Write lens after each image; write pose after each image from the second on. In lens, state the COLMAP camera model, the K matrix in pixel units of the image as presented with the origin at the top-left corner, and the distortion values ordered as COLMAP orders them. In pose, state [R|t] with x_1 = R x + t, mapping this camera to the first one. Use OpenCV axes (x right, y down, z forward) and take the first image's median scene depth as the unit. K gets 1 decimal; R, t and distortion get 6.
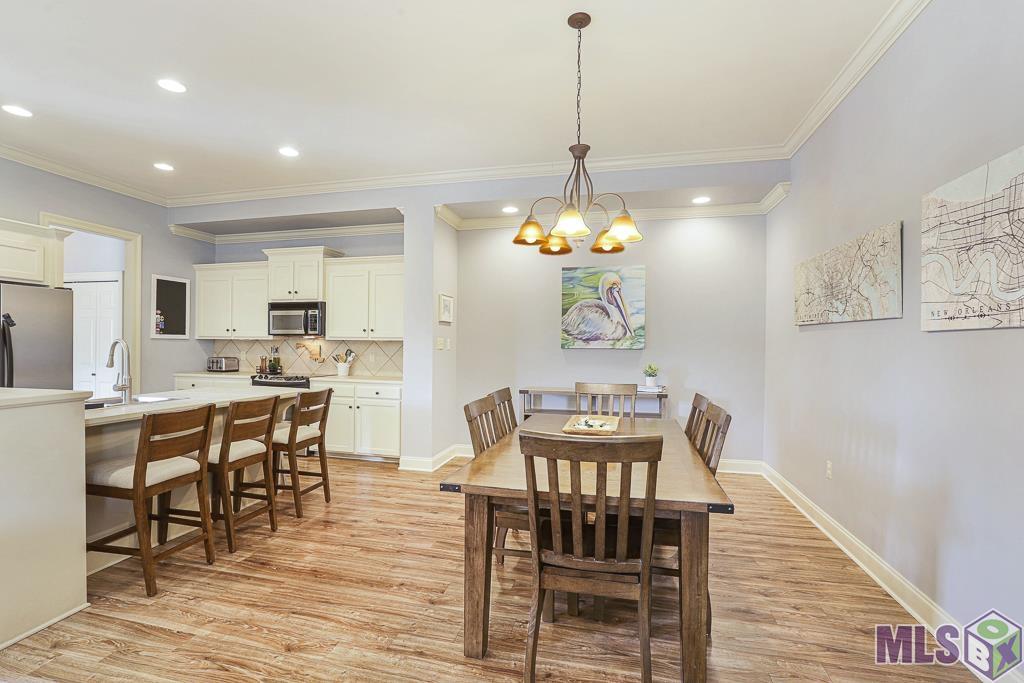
lens RADIAL K [[473.3, 0, 505.5], [0, 473.3, 344.9], [0, 0, 1]] dist [-0.034085, 0.013747]
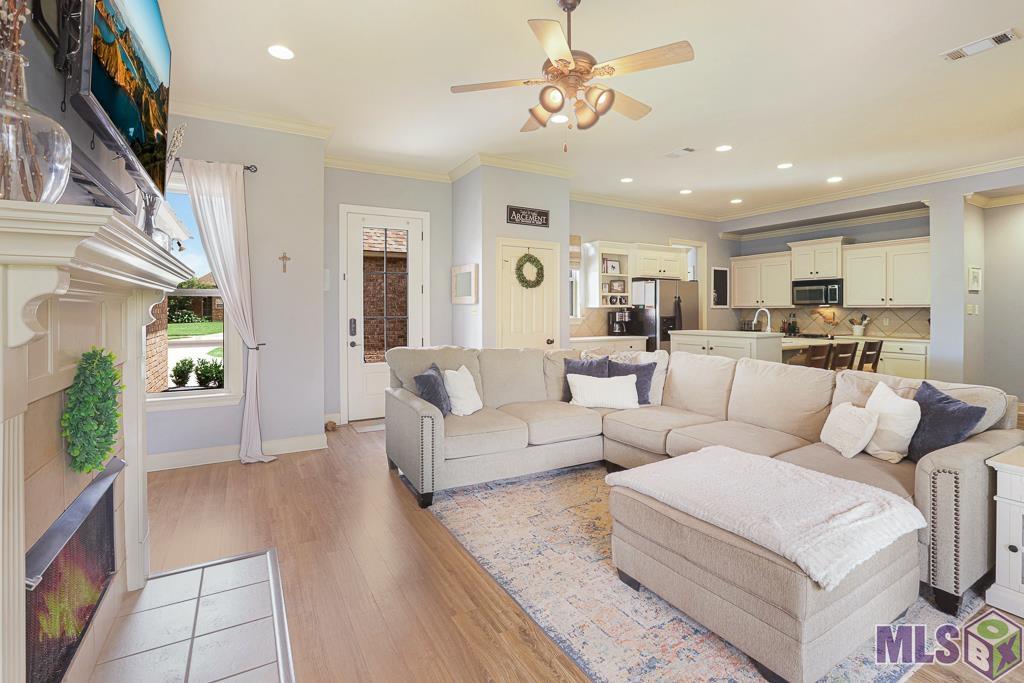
lens RADIAL K [[473.3, 0, 518.9], [0, 473.3, 308.6], [0, 0, 1]] dist [-0.034085, 0.013747]
pose [[0.700482, -0.011335, -0.713581, -0.097224], [0.005063, 0.999928, -0.010913, 0.001686], [0.713653, 0.004032, 0.700488, -0.585513]]
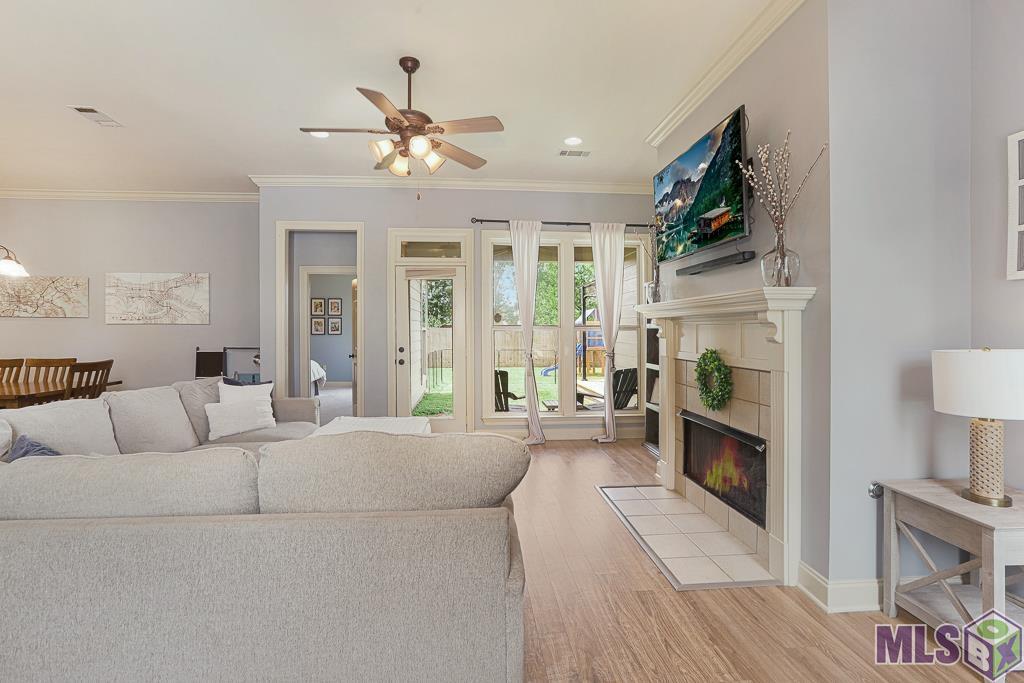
lens RADIAL K [[473.3, 0, 519.6], [0, 473.3, 334.1], [0, 0, 1]] dist [-0.034085, 0.013747]
pose [[-0.331657, -0.019206, 0.943205, -1.006630], [0.000072, 0.999792, 0.020383, -0.010837], [-0.943400, 0.006828, -0.331587, -0.142643]]
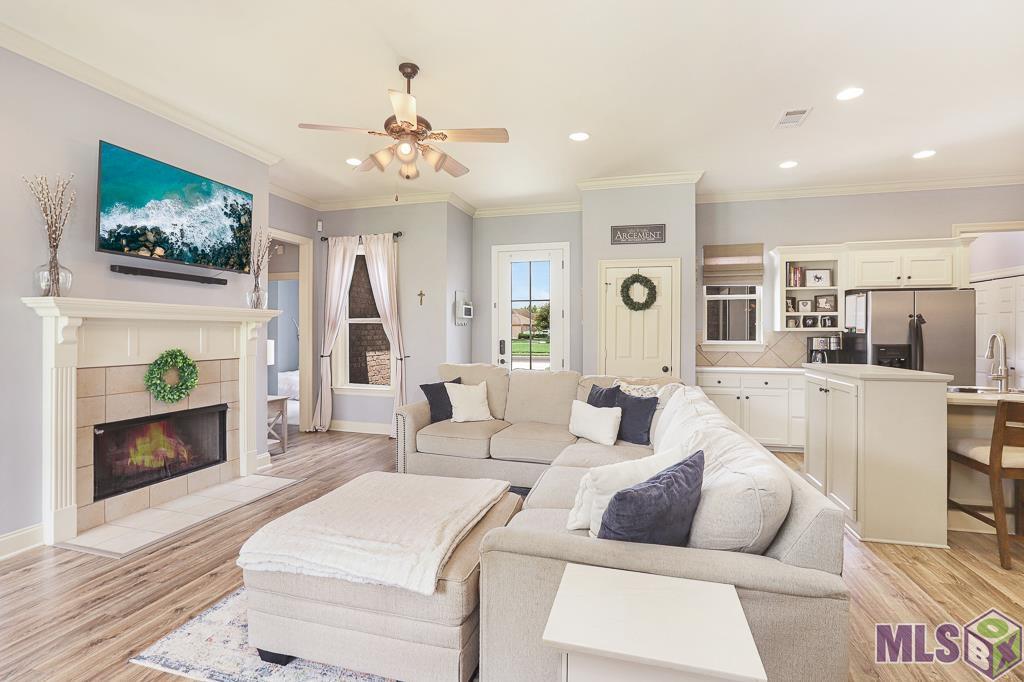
lens RADIAL K [[473.3, 0, 511.7], [0, 473.3, 334.8], [0, 0, 1]] dist [-0.034085, 0.013747]
pose [[-0.029190, -0.003826, -0.999567, 0.162992], [-0.006209, 0.999974, -0.003646, 0.000599], [0.999555, 0.006100, -0.029213, -0.059236]]
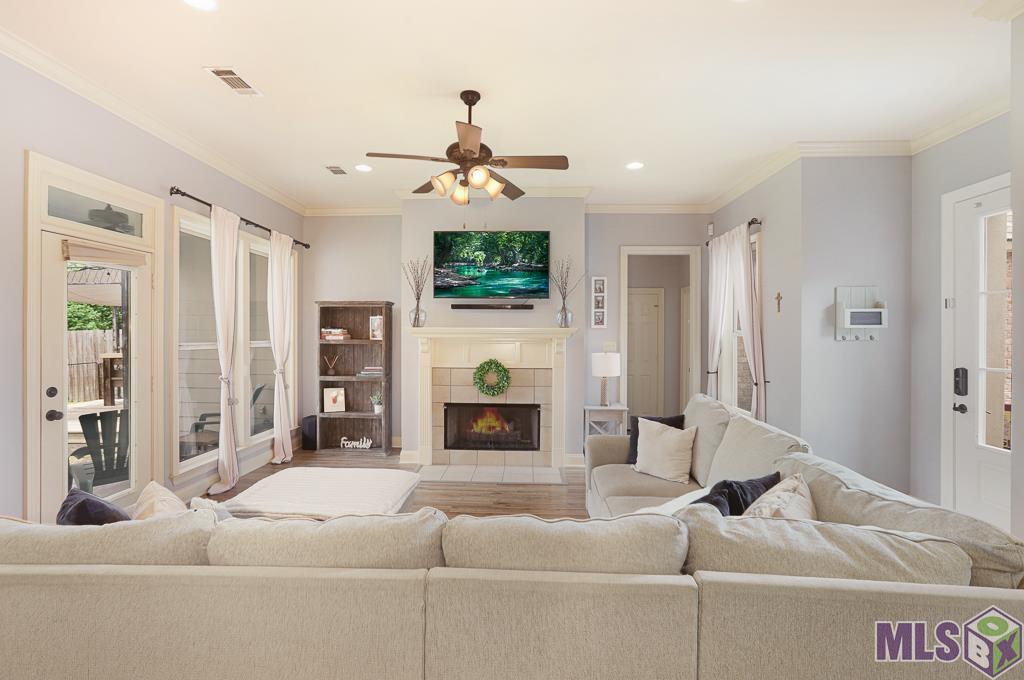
lens RADIAL K [[473.3, 0, 508.2], [0, 473.3, 335.6], [0, 0, 1]] dist [-0.034085, 0.013747]
pose [[-0.979005, -0.010848, -0.203548, -0.337082], [-0.012336, 0.999906, 0.006043, -0.032035], [0.203463, 0.008427, -0.979046, 0.387489]]
